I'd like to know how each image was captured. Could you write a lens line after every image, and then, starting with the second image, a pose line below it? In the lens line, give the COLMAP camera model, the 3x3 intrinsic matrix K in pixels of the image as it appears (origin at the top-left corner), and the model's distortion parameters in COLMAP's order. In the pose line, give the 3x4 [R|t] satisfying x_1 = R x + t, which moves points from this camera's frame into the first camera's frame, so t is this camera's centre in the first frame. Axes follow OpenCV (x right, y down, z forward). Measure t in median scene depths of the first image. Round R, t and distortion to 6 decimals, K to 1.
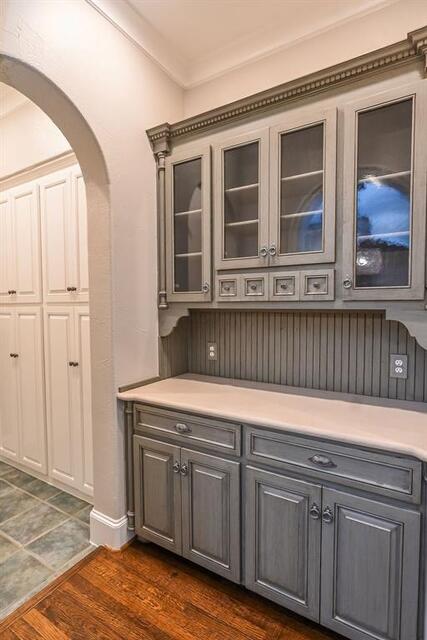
lens RADIAL K [[340.8, 0, 210.9], [0, 340.8, 320.5], [0, 0, 1]] dist [-0.004192, 0.002361]
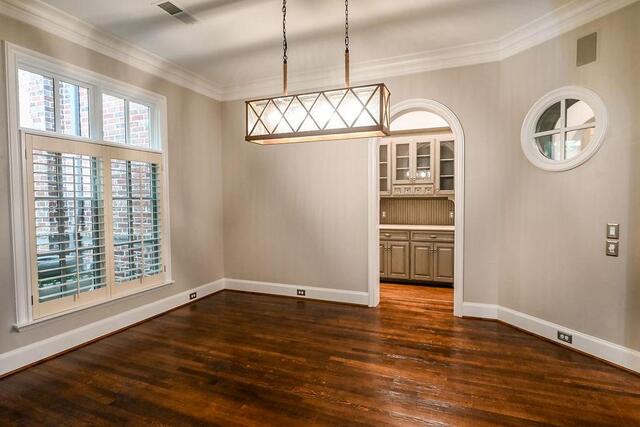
lens RADIAL K [[340.8, 0, 321.3], [0, 340.8, 213.4], [0, 0, 1]] dist [-0.004192, 0.002361]
pose [[0.984673, -0.006975, 0.174273, -1.210465], [0.009678, 0.999846, -0.014666, 0.154695], [-0.174143, 0.016127, 0.984588, -1.942775]]
